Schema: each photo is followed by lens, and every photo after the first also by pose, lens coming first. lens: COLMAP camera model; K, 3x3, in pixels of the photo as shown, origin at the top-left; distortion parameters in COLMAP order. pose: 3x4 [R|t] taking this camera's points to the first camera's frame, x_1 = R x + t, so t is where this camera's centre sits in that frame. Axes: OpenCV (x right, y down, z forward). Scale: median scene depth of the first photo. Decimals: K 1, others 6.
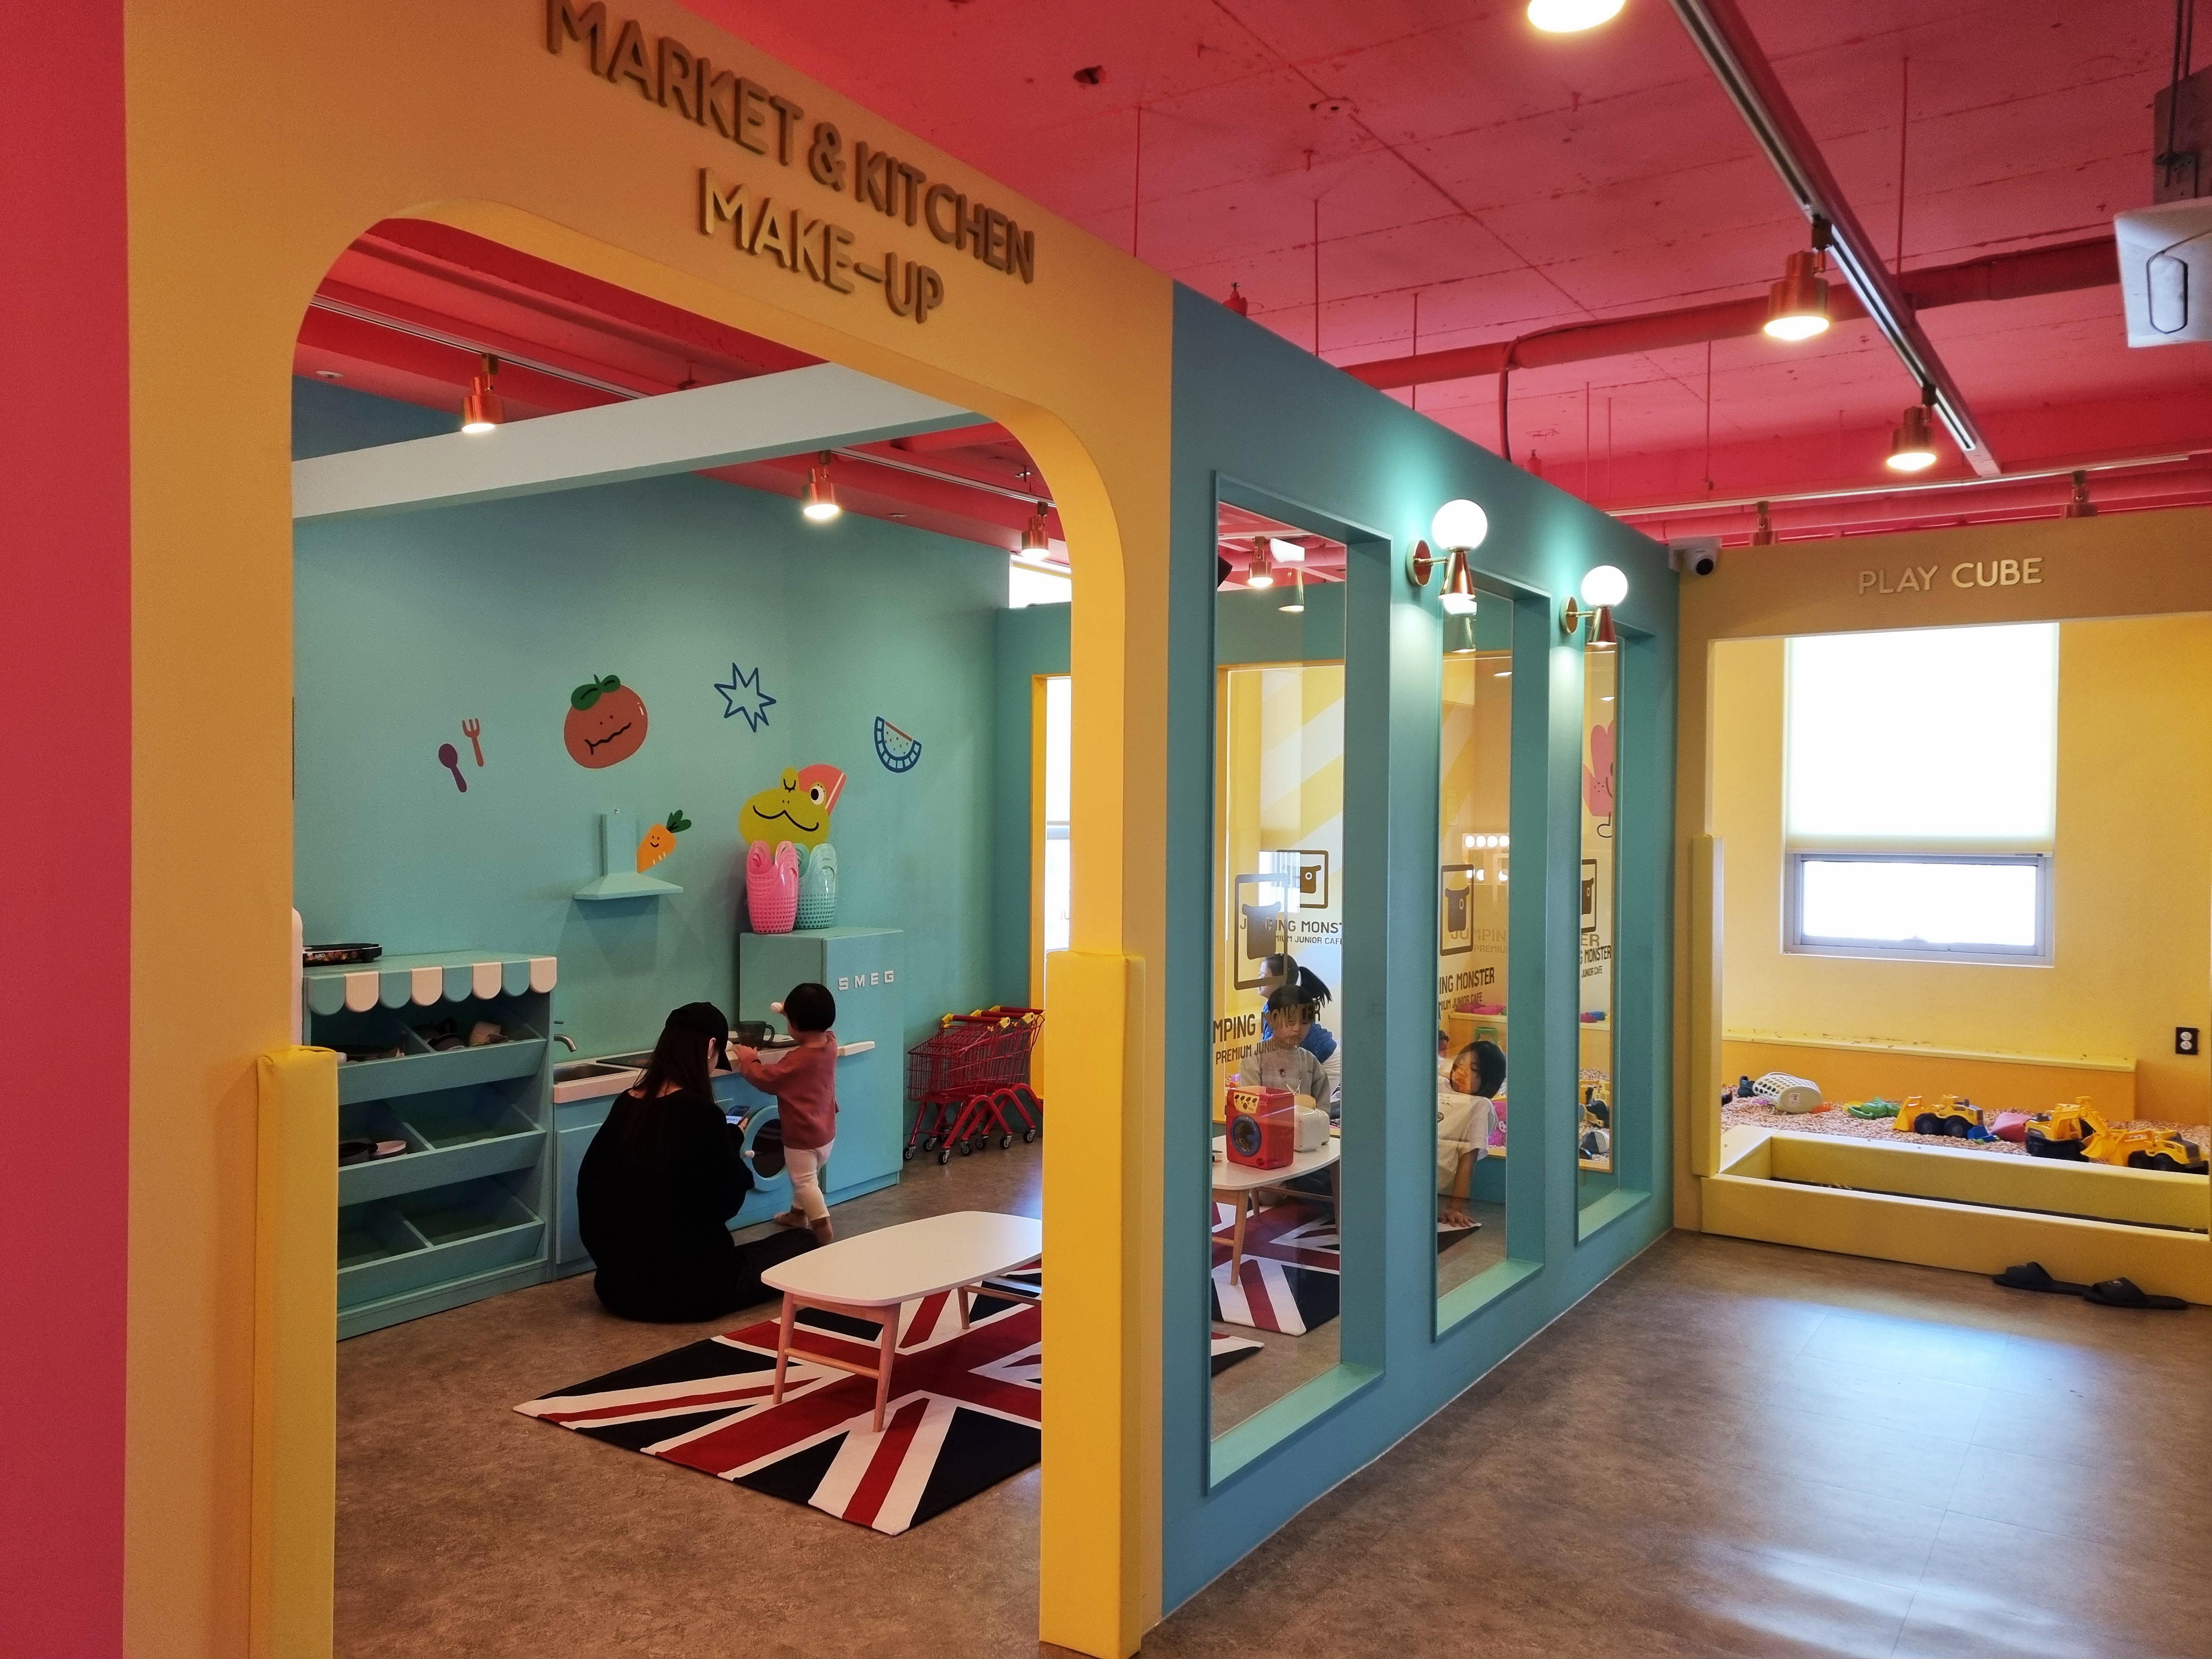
lens RADIAL K [[1666.5, 0, 1092.1], [0, 1666.5, 857.1], [0, 0, 1]] dist [0.059334, -0.031153]
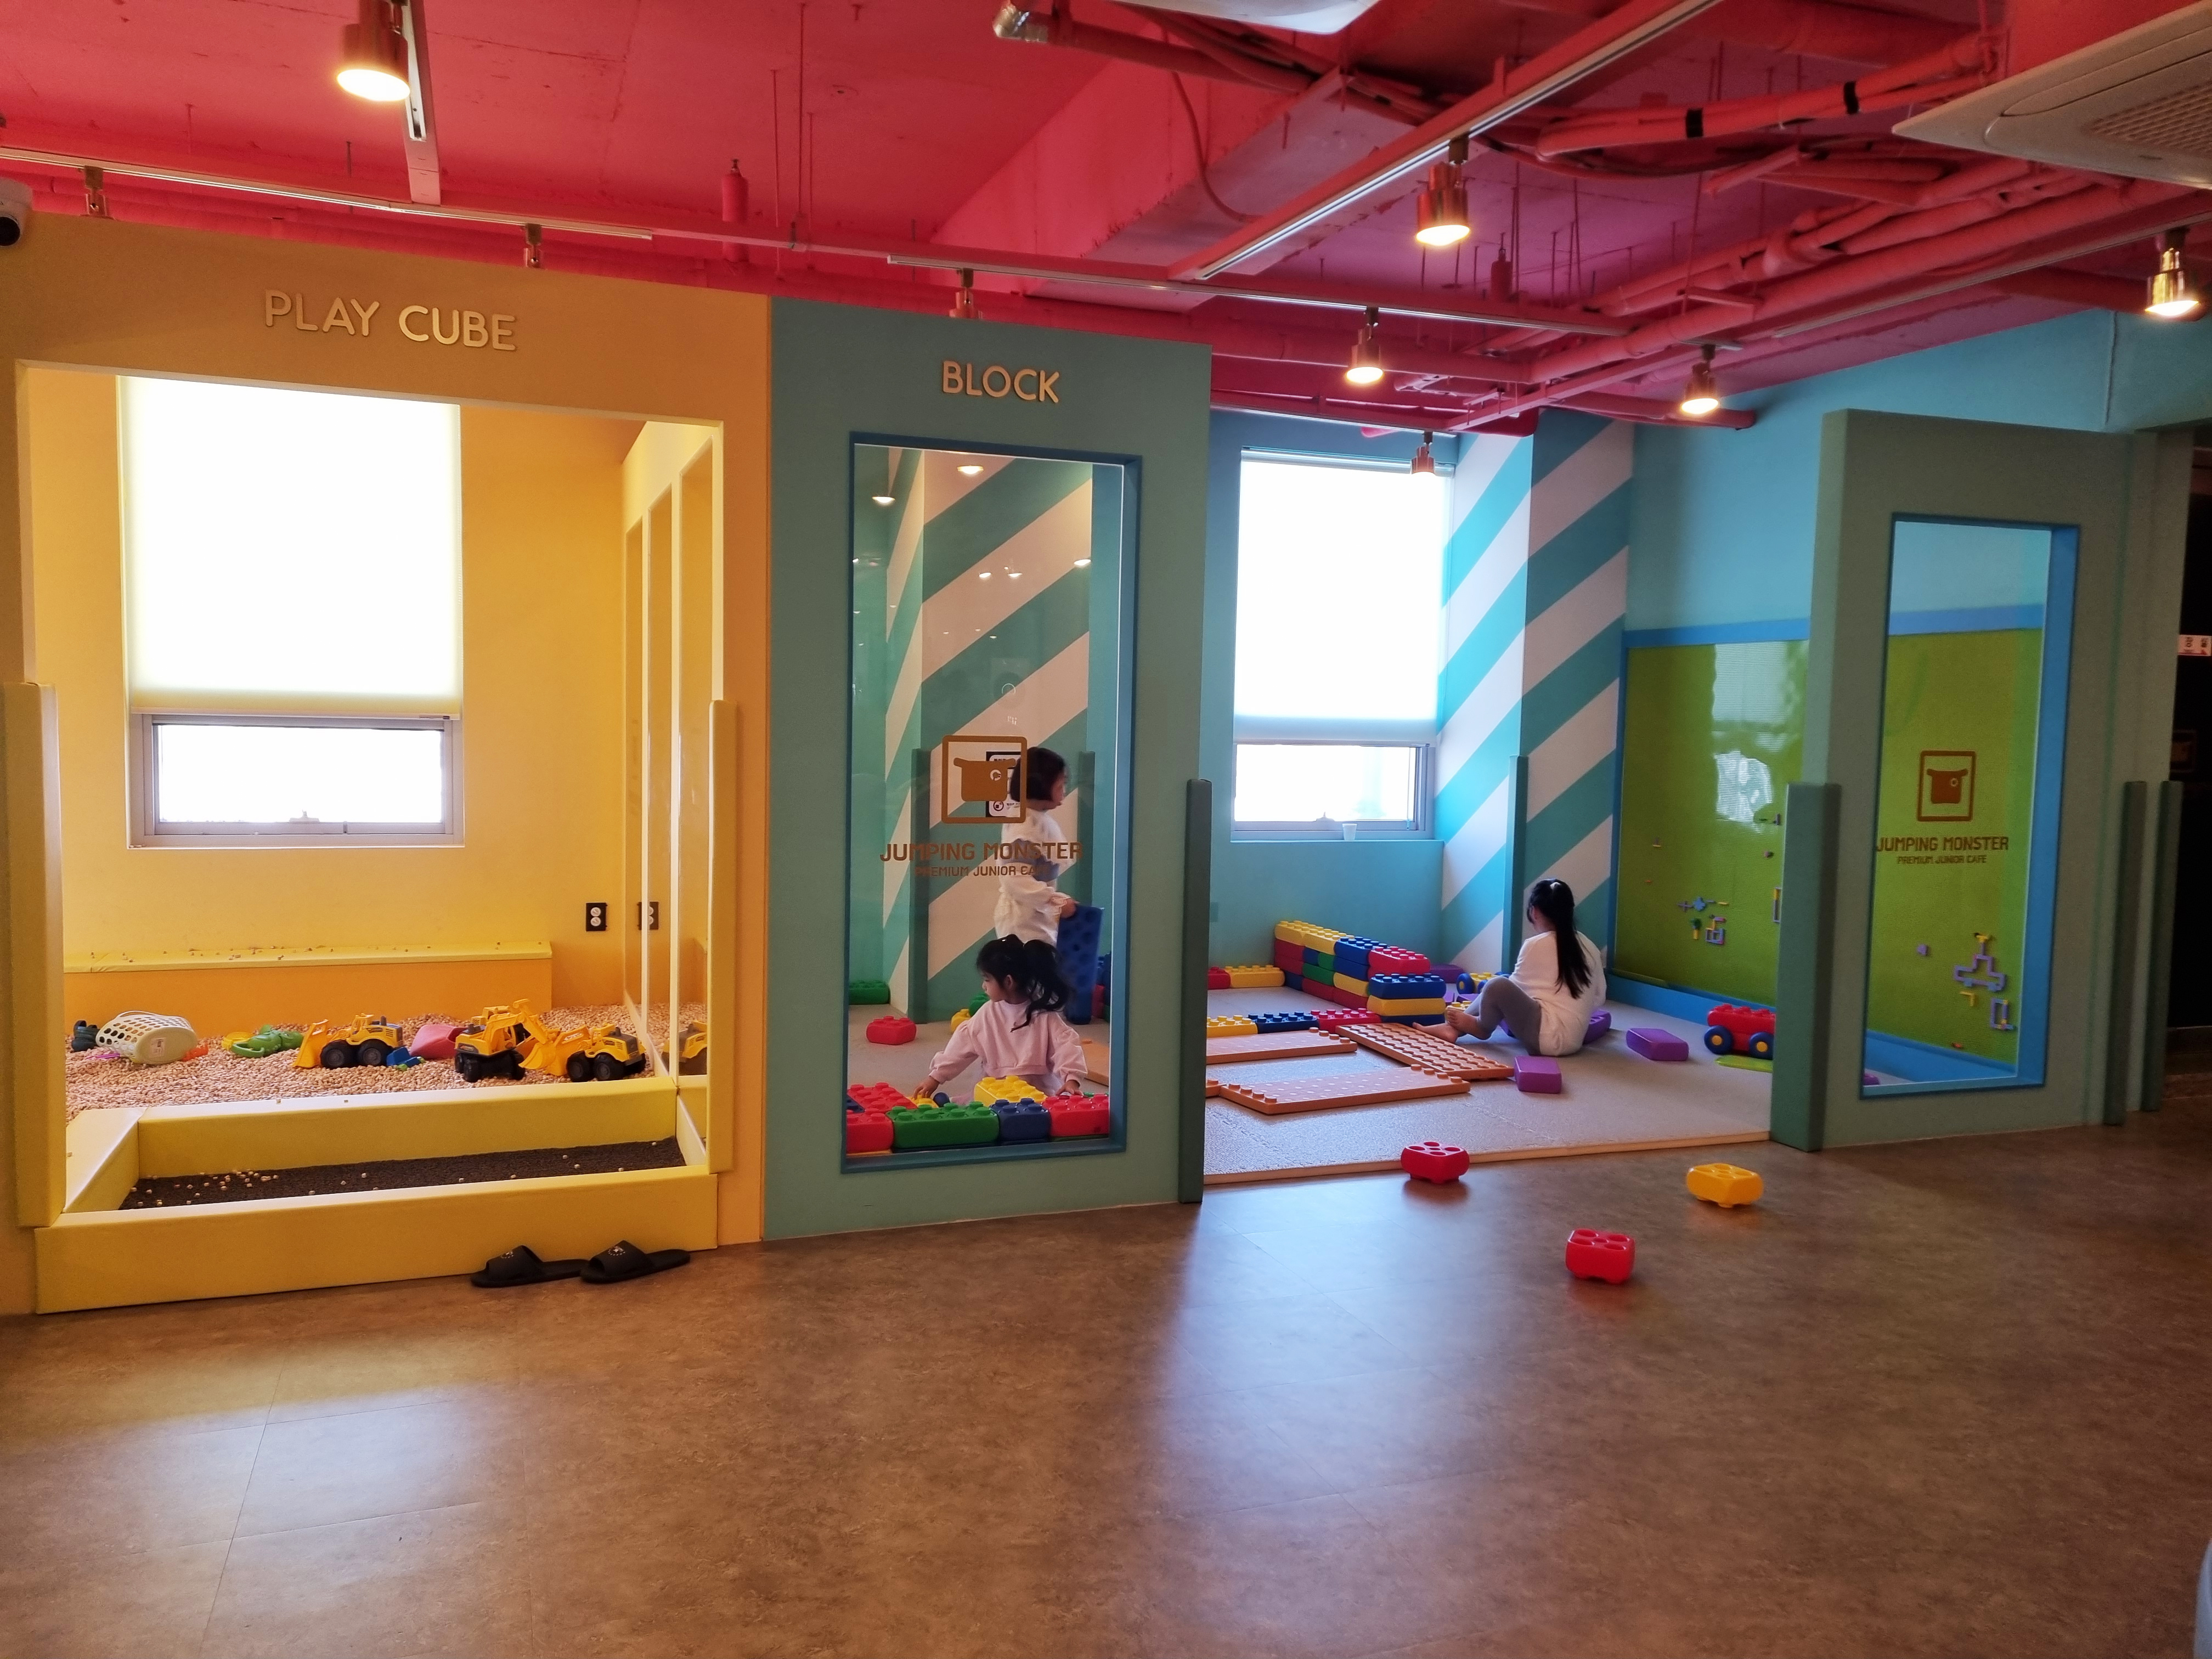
lens RADIAL K [[1666.5, 0, 1095.1], [0, 1666.5, 824.1], [0, 0, 1]] dist [0.059334, -0.031153]
pose [[0.597535, -0.045472, 0.800552, 0.088890], [-0.004390, 0.998190, 0.059975, 0.001002], [-0.801831, -0.039352, 0.596254, 0.281363]]
